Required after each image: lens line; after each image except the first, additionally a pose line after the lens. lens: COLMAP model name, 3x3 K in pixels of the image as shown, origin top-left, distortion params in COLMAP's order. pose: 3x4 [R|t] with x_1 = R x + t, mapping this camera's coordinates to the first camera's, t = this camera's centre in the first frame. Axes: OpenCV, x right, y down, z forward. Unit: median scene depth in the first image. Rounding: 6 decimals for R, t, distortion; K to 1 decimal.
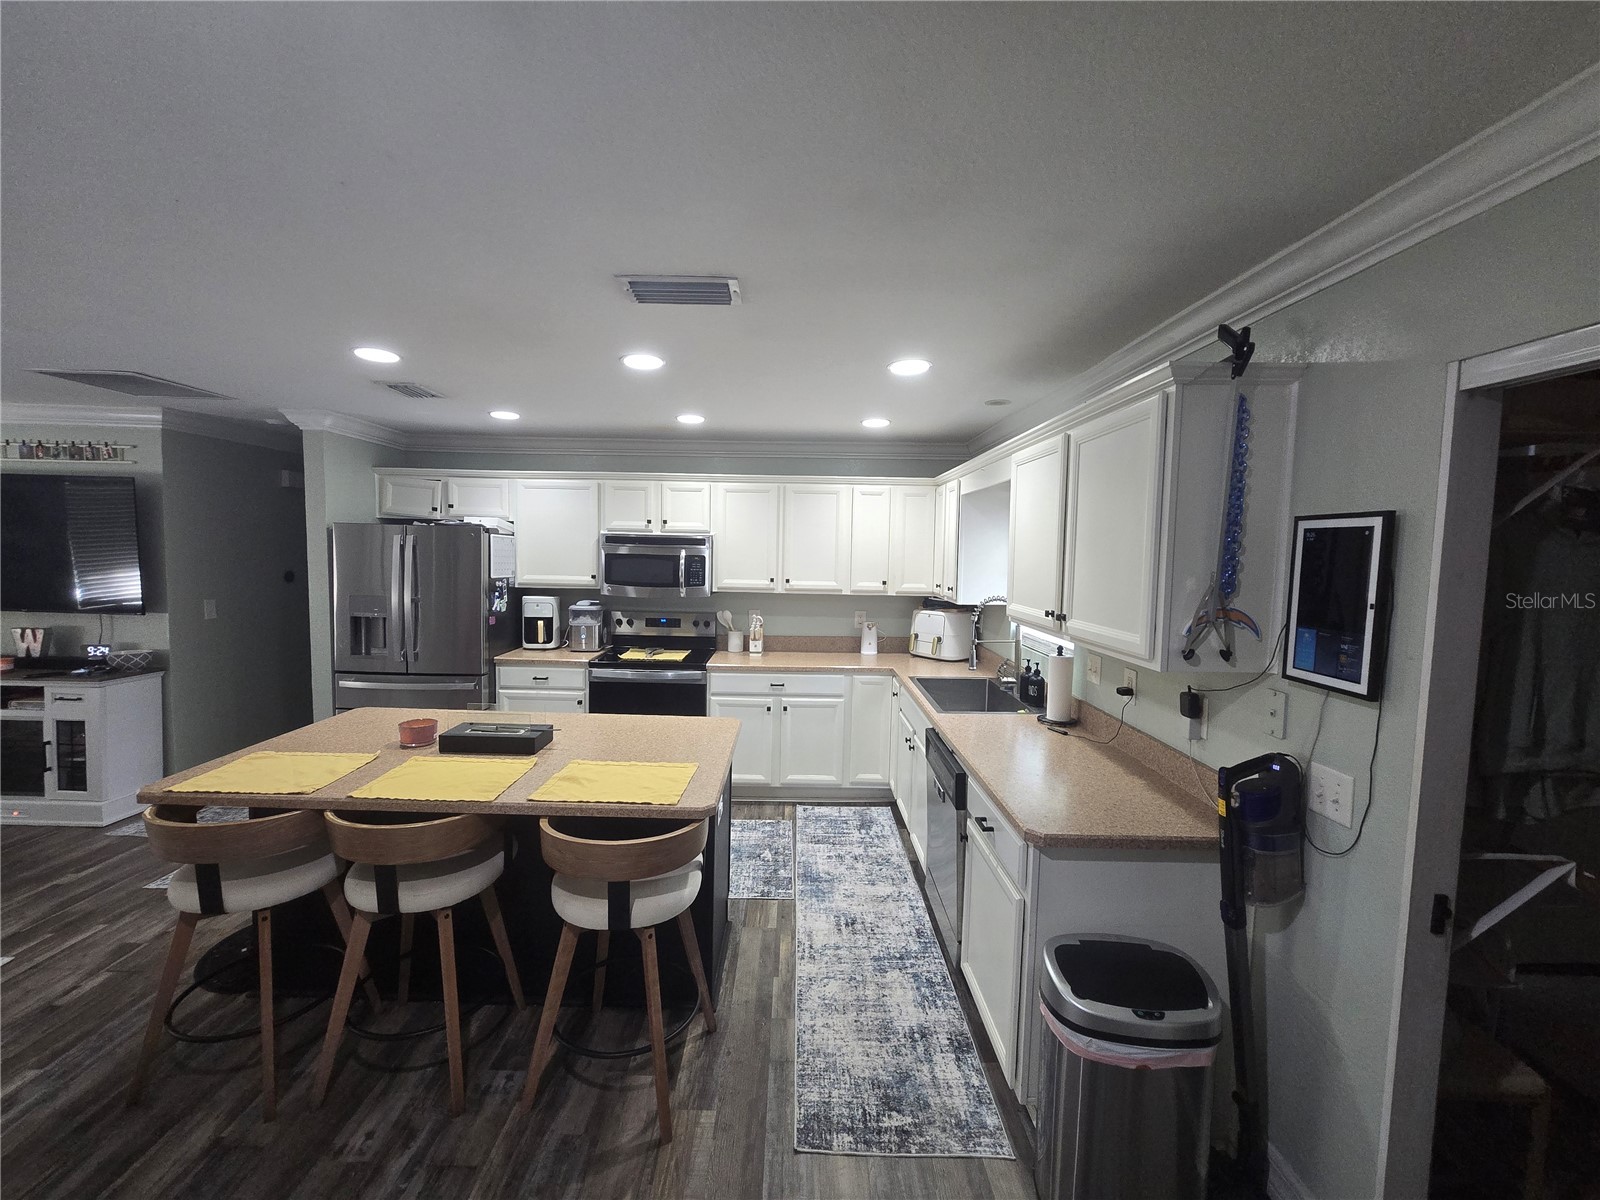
lens RADIAL K [[650.8, 0, 794.0], [0, 650.8, 596.4], [0, 0, 1]] dist [-0.008262, 0.002991]
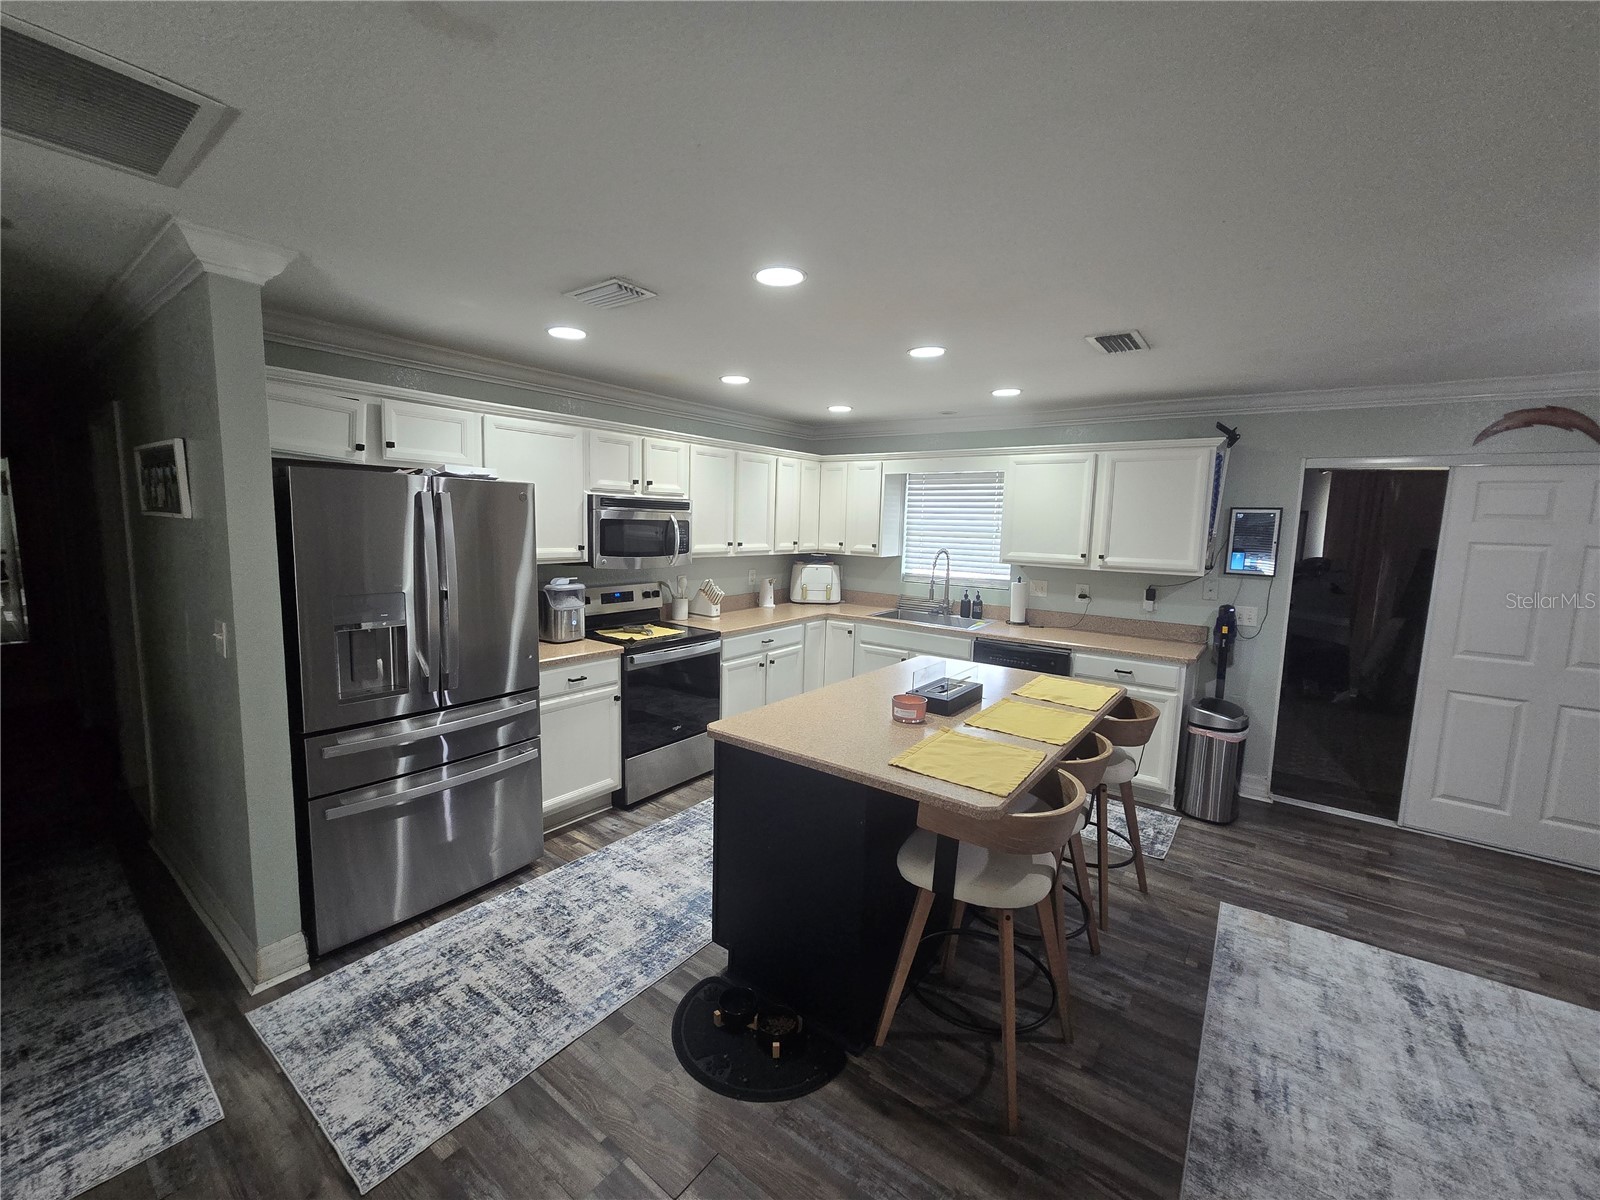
lens RADIAL K [[650.8, 0, 785.5], [0, 650.8, 595.4], [0, 0, 1]] dist [-0.008262, 0.002991]
pose [[0.608454, -0.096533, 0.787696, -0.805083], [0.045092, 0.995176, 0.087129, -0.030350], [-0.792307, -0.017495, 0.609871, 0.304179]]
